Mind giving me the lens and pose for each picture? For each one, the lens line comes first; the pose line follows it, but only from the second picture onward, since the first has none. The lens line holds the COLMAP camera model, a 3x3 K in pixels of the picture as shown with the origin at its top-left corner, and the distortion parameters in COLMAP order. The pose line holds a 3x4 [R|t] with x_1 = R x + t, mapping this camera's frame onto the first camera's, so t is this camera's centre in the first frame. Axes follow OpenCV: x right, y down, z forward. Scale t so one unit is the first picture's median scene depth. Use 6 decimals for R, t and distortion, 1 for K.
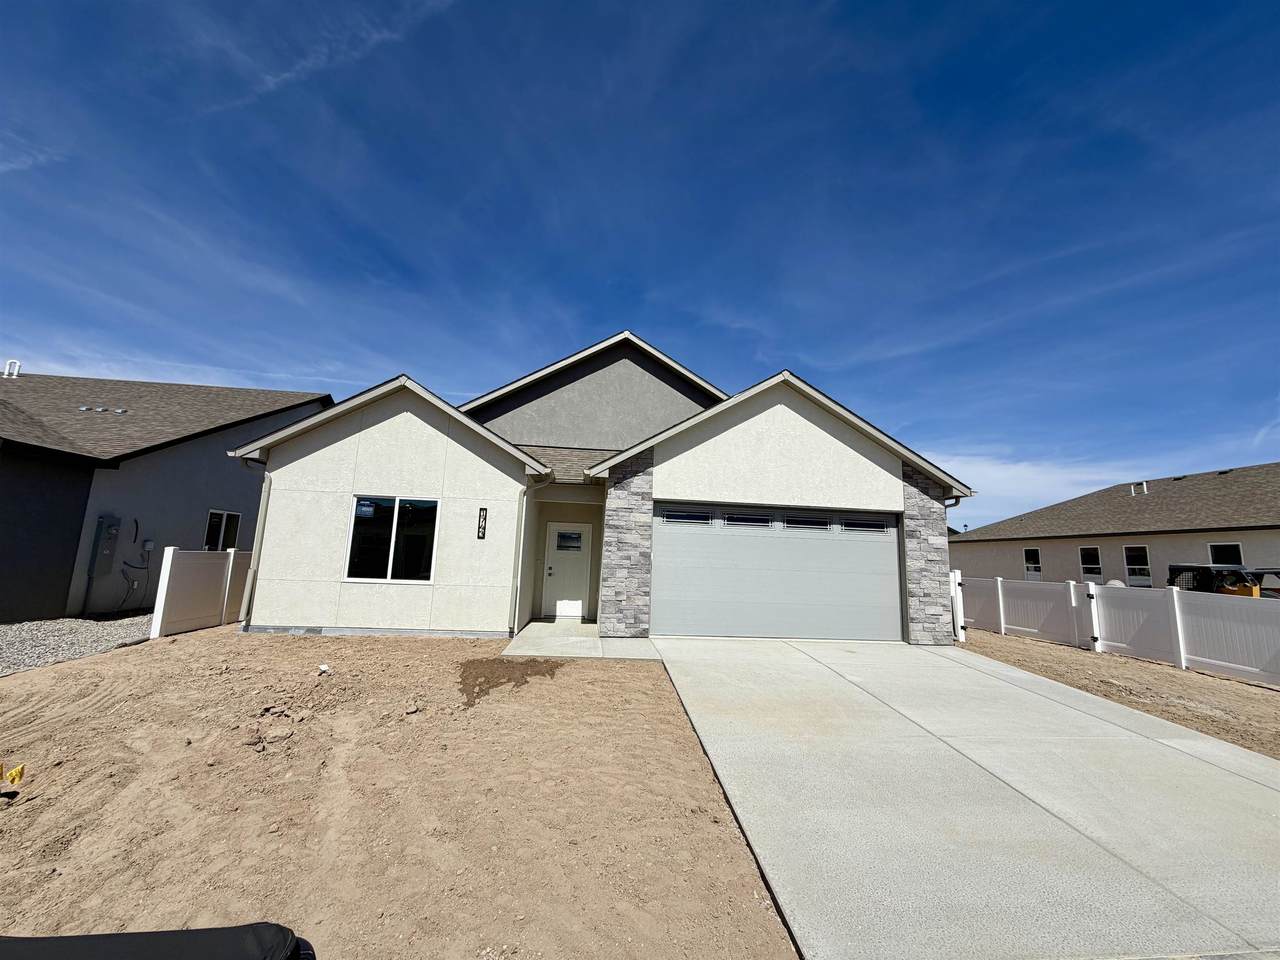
lens RADIAL K [[503.3, 0, 606.1], [0, 503.3, 484.1], [0, 0, 1]] dist [0.000836, 0.000309]
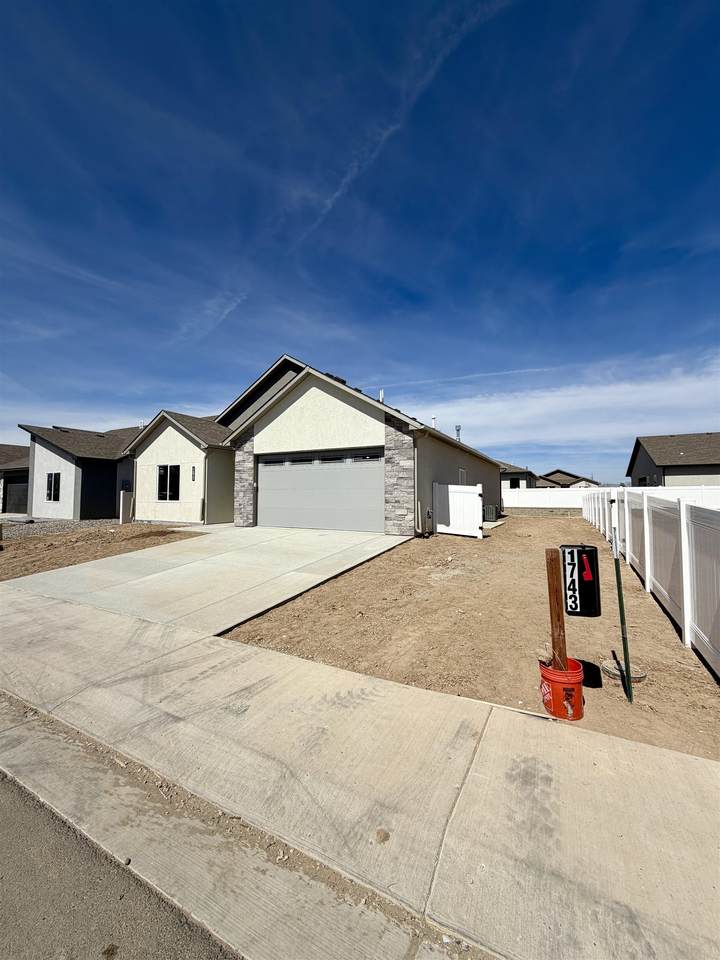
lens RADIAL K [[377.5, 0, 367.9], [0, 377.5, 474.5], [0, 0, 1]] dist [0.000836, 0.000309]
pose [[0.832122, -0.067799, -0.550433, 1.154346], [0.110715, 0.992829, 0.045083, 0.084227], [0.543429, -0.098456, 0.833661, 0.060048]]
